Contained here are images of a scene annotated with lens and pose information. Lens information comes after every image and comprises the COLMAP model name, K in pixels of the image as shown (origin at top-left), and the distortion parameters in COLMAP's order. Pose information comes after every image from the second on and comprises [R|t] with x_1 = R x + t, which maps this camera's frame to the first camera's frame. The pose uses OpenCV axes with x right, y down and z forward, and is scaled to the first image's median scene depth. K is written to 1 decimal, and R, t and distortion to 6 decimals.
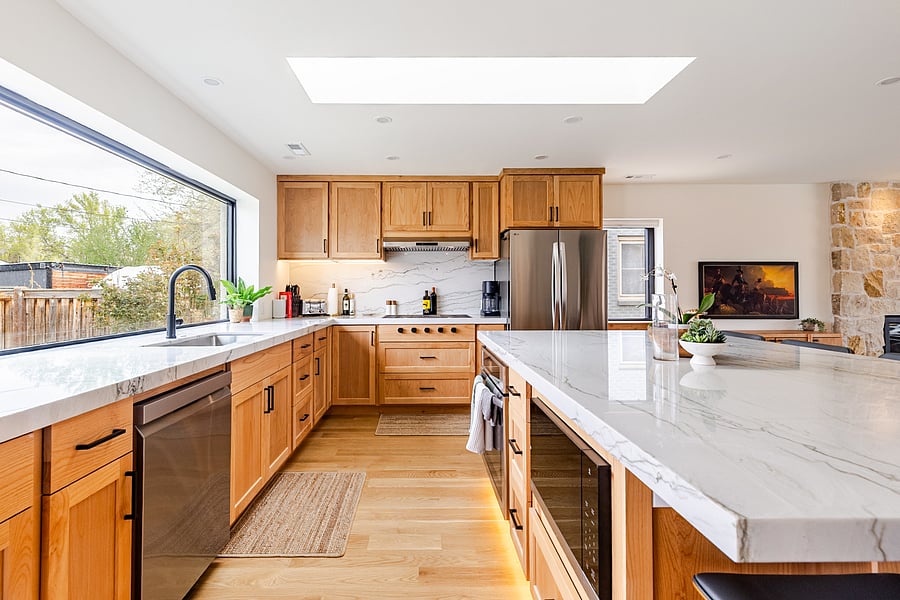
lens RADIAL K [[425.1, 0, 421.4], [0, 425.1, 287.2], [0, 0, 1]] dist [-0.001327, -0.000926]
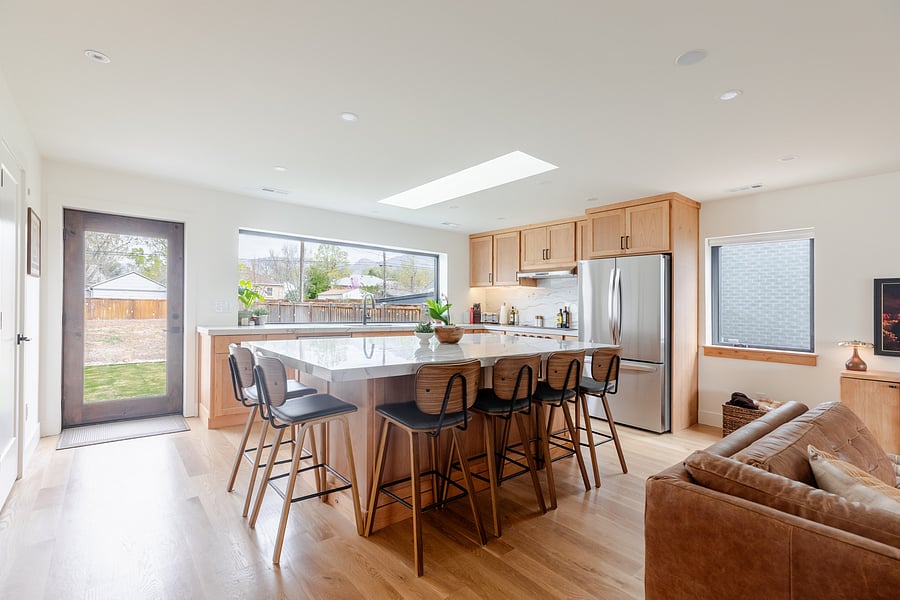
lens RADIAL K [[410.9, 0, 455.3], [0, 410.9, 303.5], [0, 0, 1]] dist [0.000714, -0.001406]
pose [[0.641329, 0.011223, -0.767184, 0.756636], [-0.019814, 0.999802, -0.001937, 0.000109], [0.767010, 0.016444, 0.641424, -0.036452]]
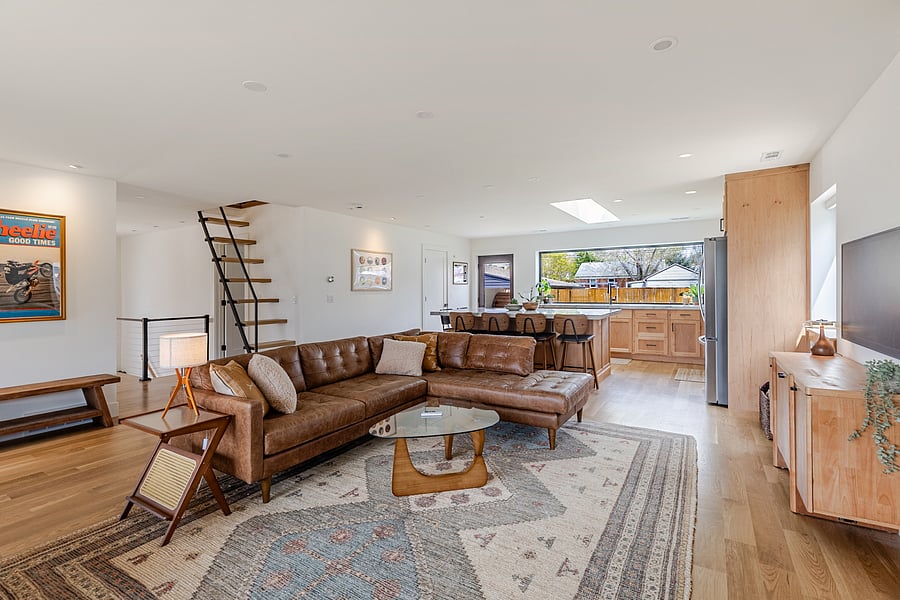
lens RADIAL K [[425.1, 0, 445.8], [0, 425.1, 292.2], [0, 0, 1]] dist [-0.001327, -0.000926]
pose [[-0.525235, 0.013396, -0.850852, 1.487399], [0.019735, 0.999799, 0.003559, -0.004738], [0.850728, -0.014922, -0.525394, 0.824628]]
